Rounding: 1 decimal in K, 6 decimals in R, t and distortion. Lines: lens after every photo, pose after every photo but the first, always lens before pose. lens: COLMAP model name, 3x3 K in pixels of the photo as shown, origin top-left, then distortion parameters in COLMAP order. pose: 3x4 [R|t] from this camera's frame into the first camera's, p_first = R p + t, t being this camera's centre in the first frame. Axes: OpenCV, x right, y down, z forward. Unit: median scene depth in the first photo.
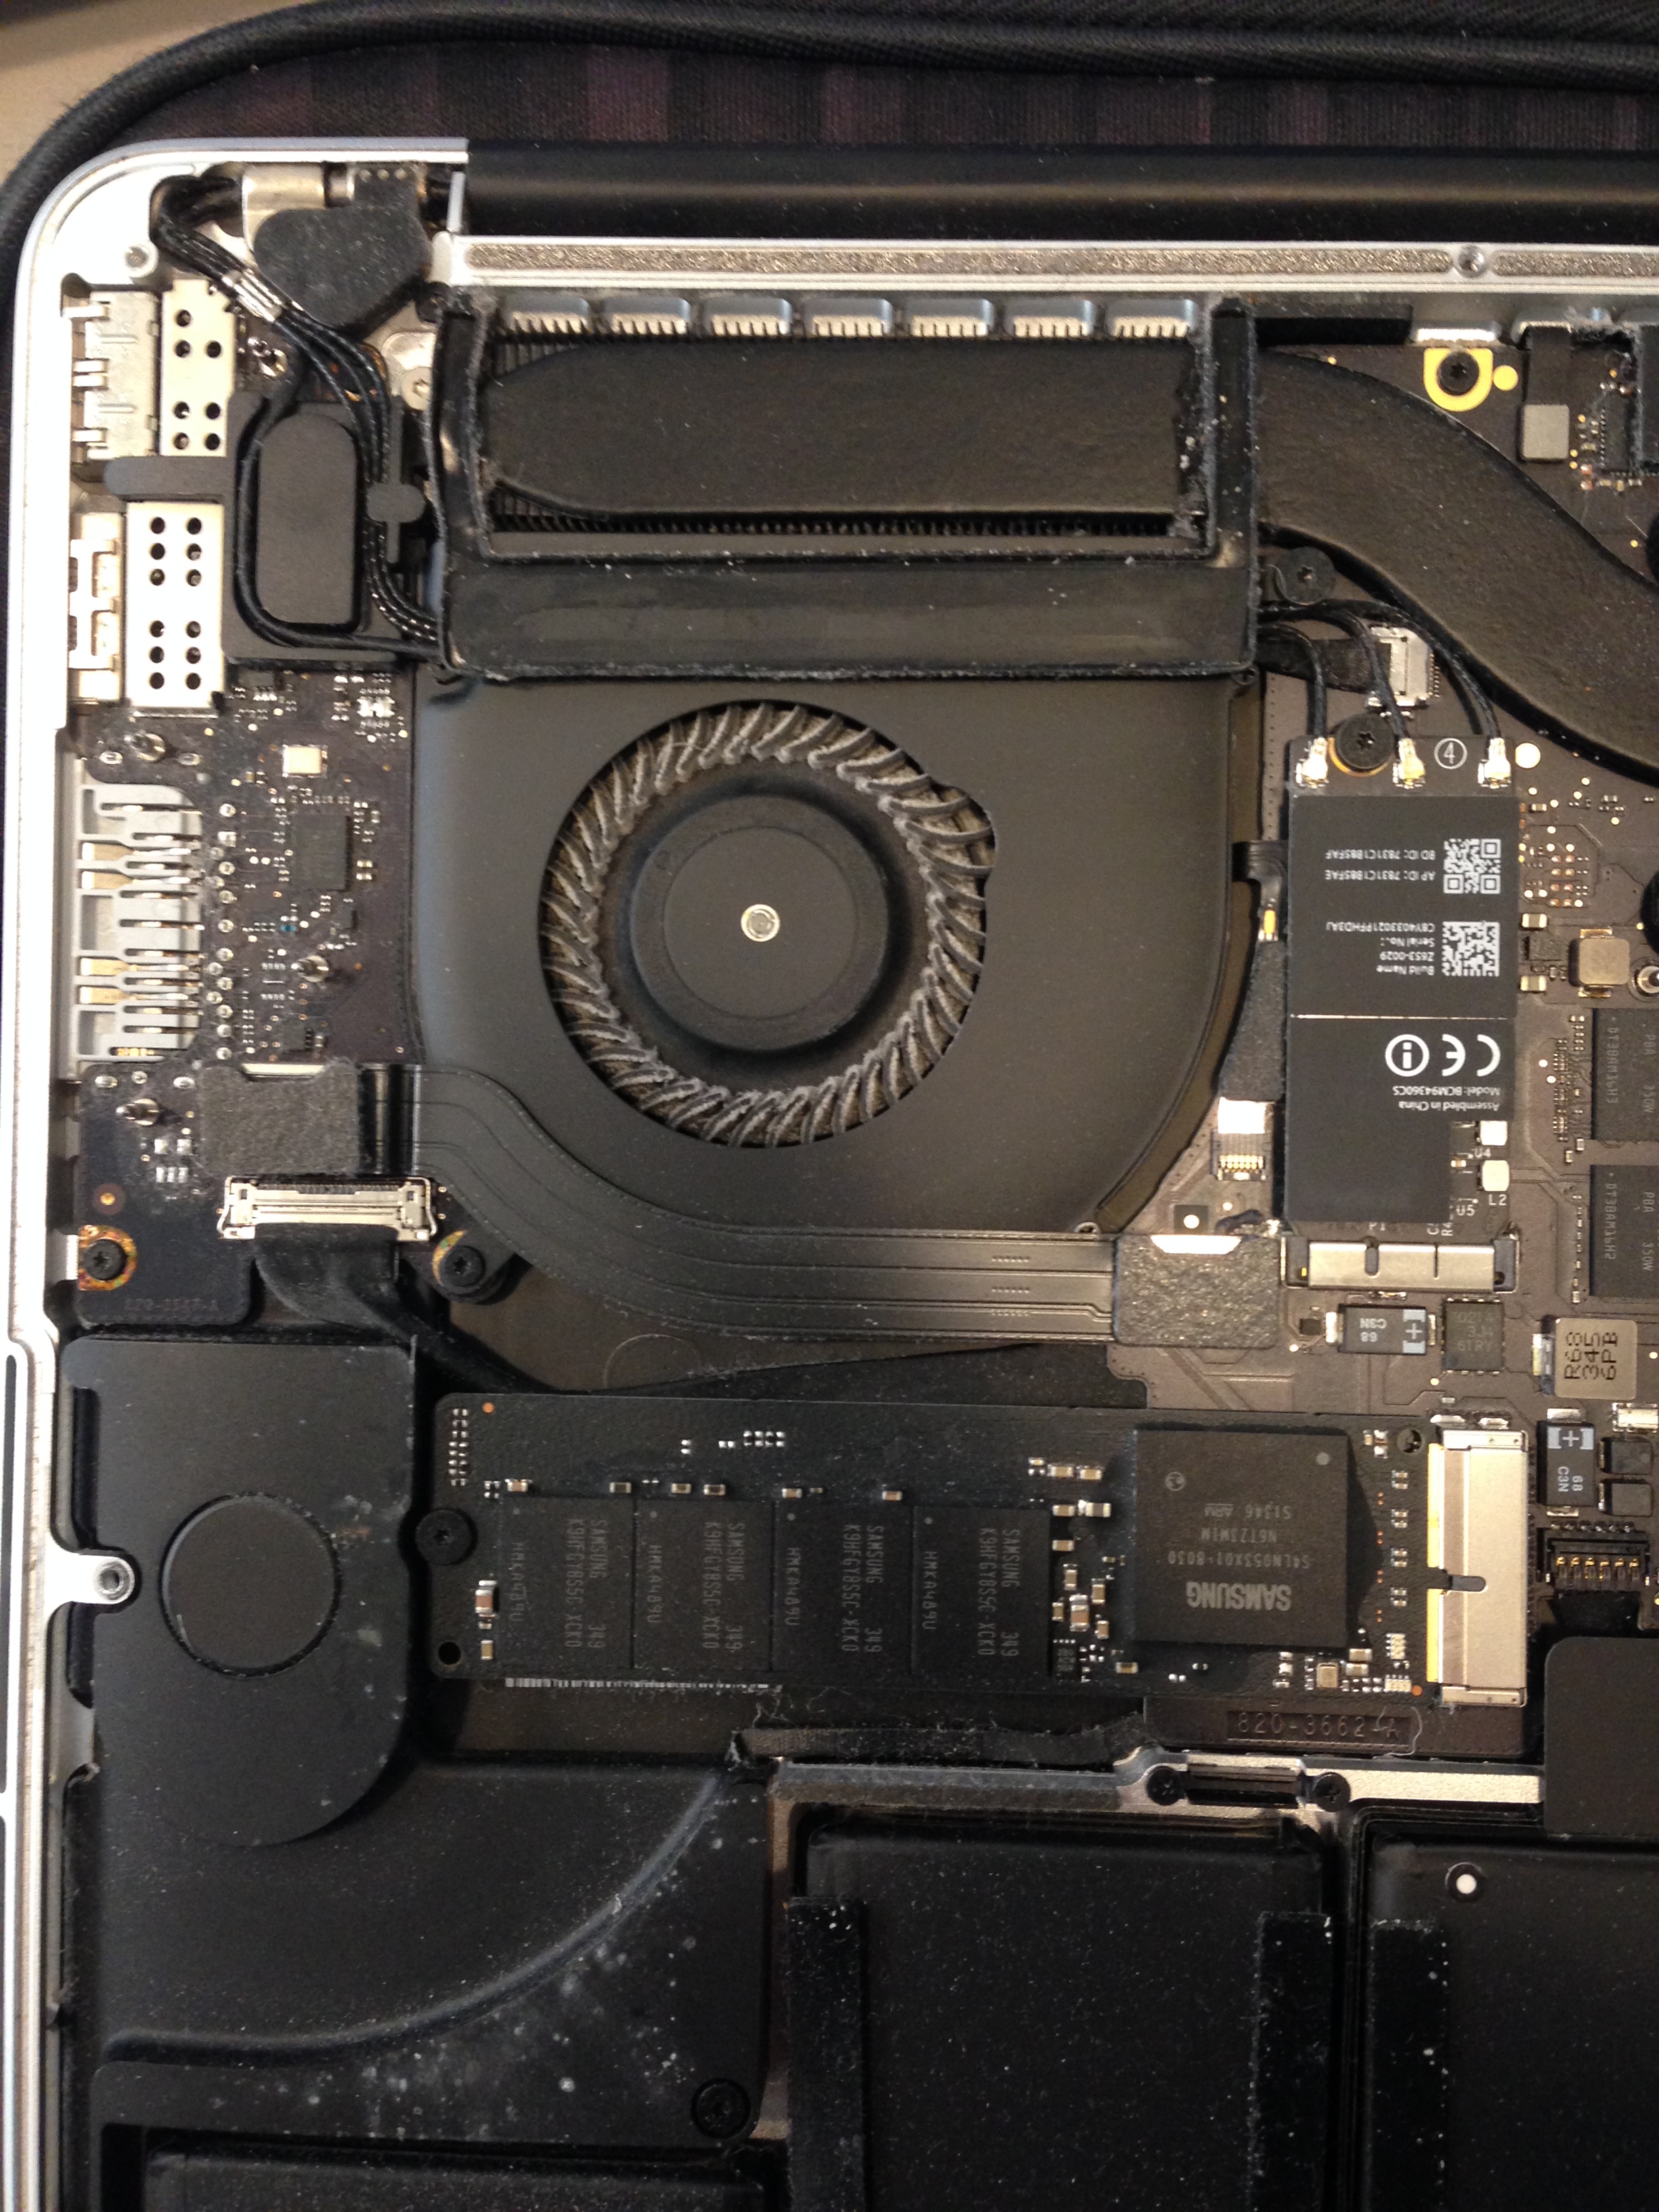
lens RADIAL K [[2069.9, 0, 827.4], [0, 2069.9, 1171.1], [0, 0, 1]] dist [0.185564, -0.230312]
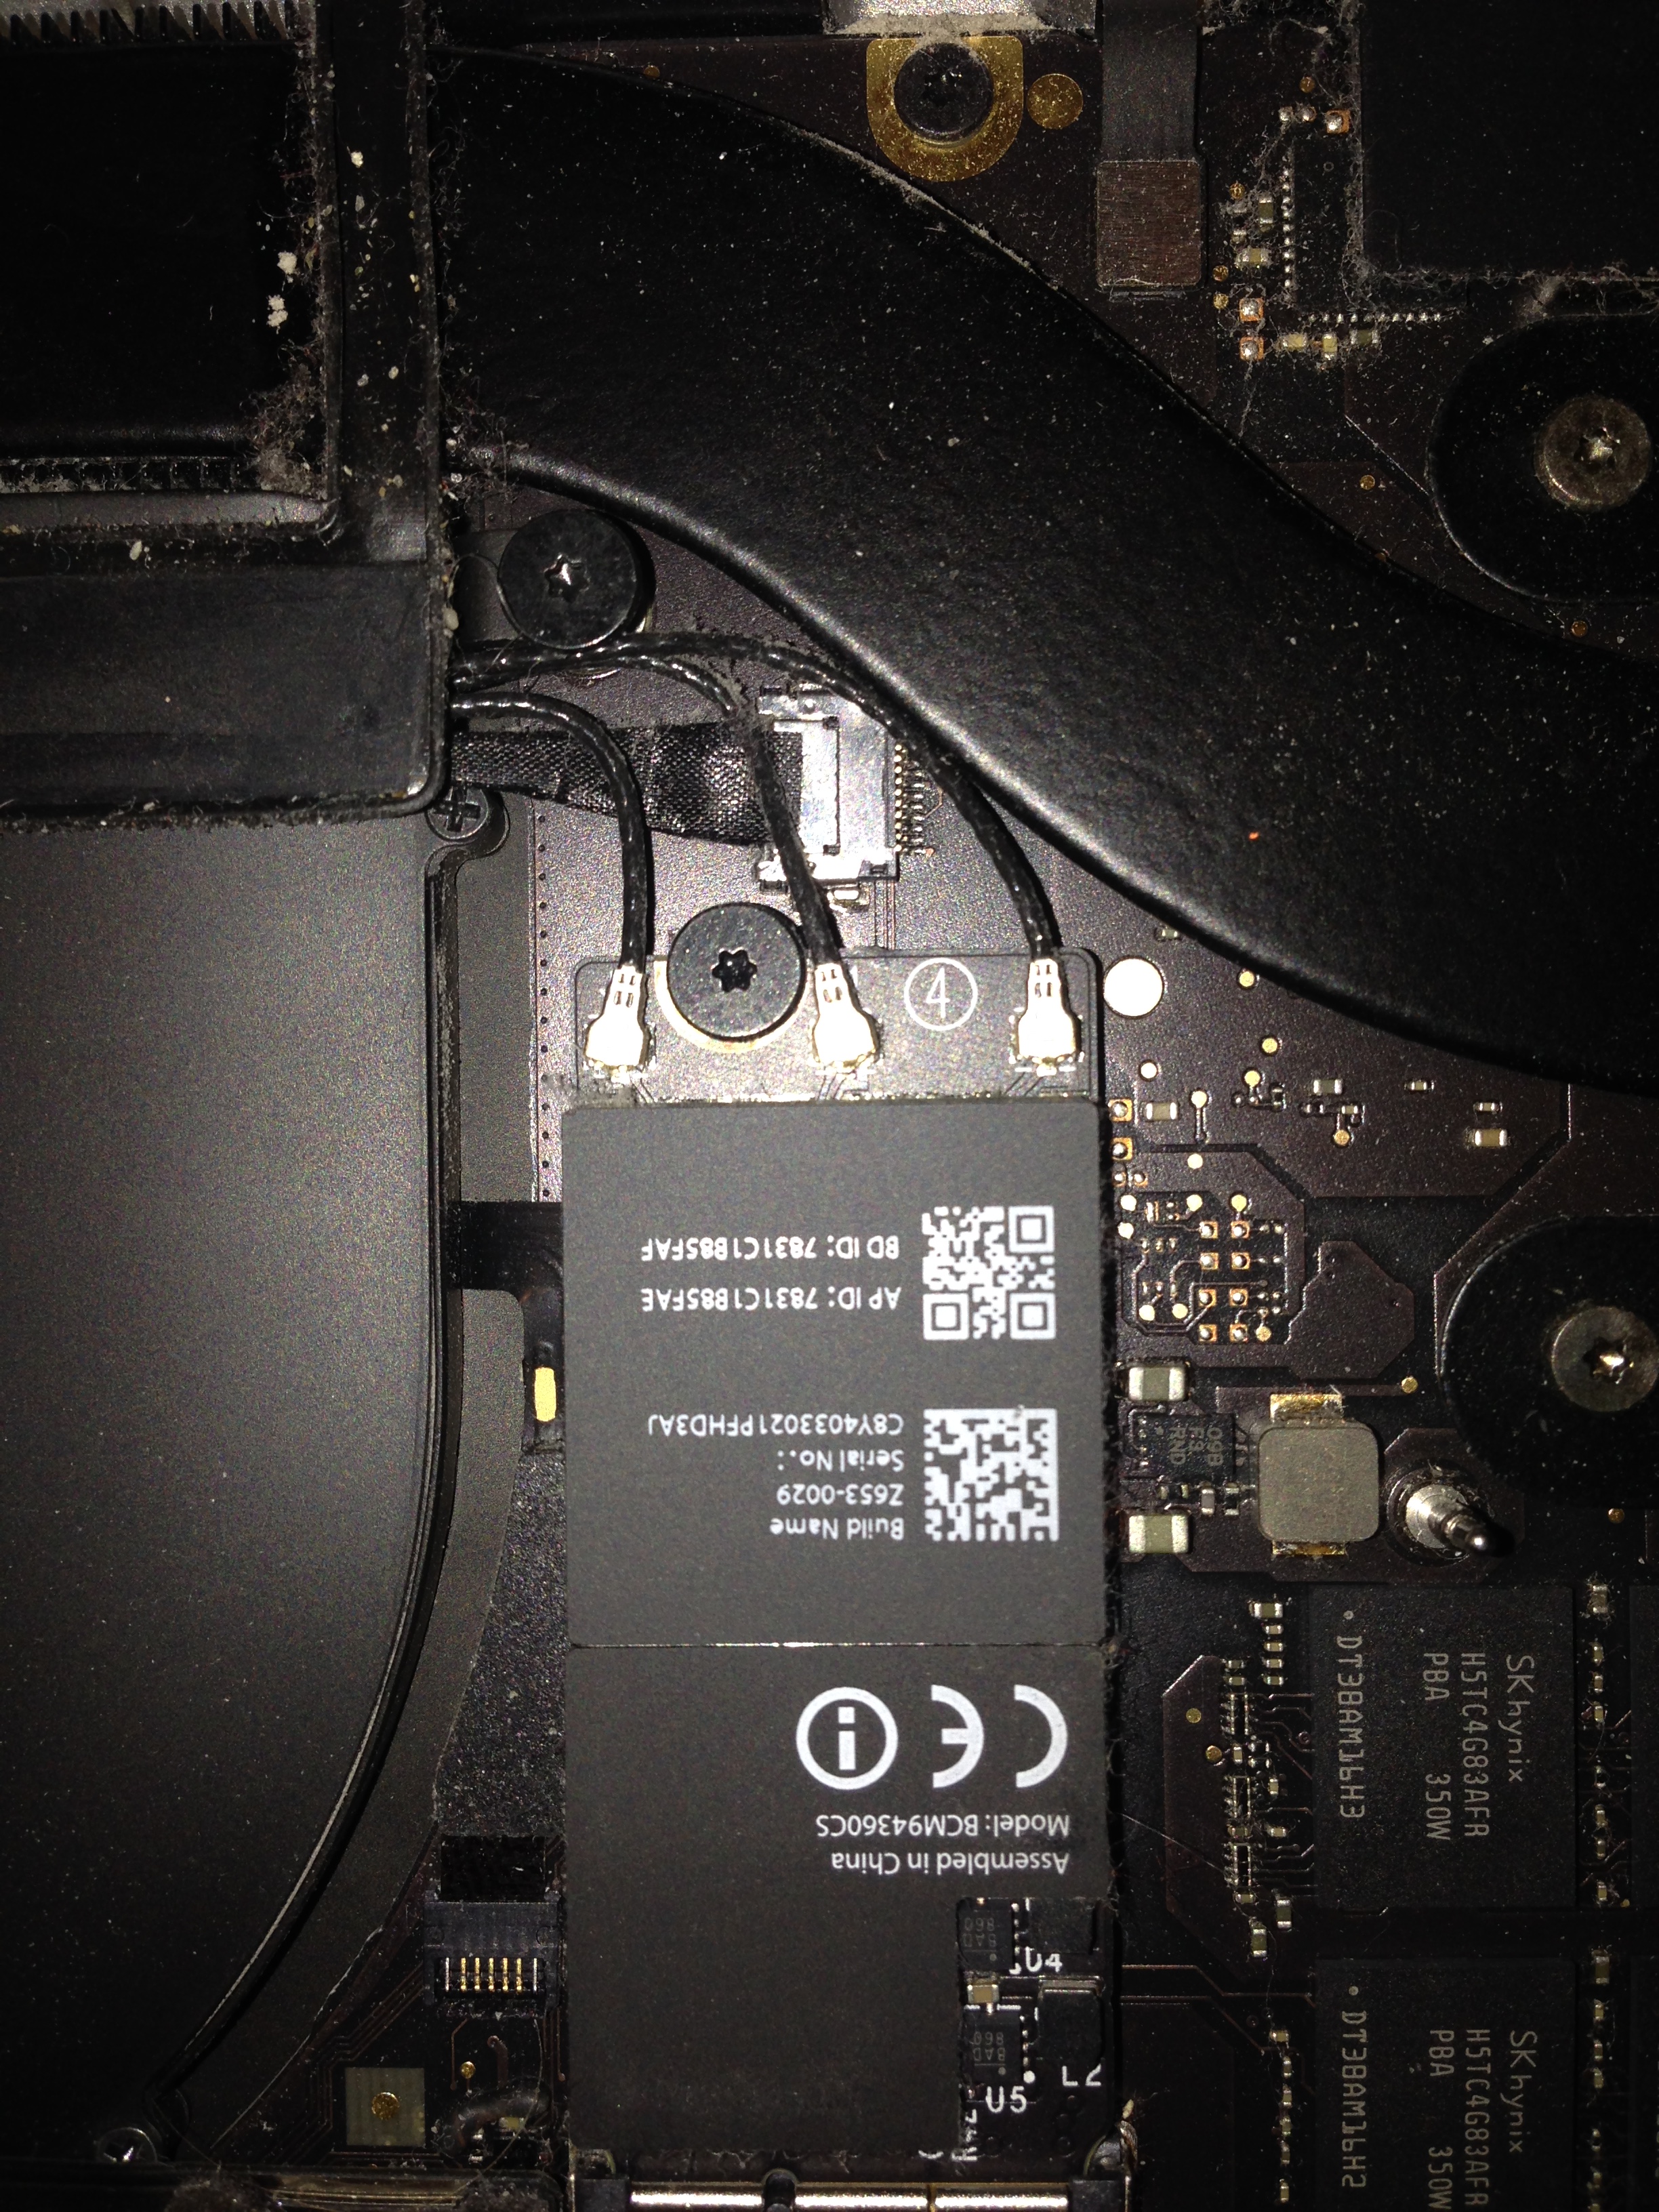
lens RADIAL K [[2125.1, 0, 837.5], [0, 2125.1, 1170.0], [0, 0, 1]] dist [0.047715, -0.011787]
pose [[0.999239, -0.029979, -0.024952, 0.285131], [0.030494, 0.999324, 0.020530, -0.172843], [0.024319, -0.021275, 0.999478, 0.579677]]
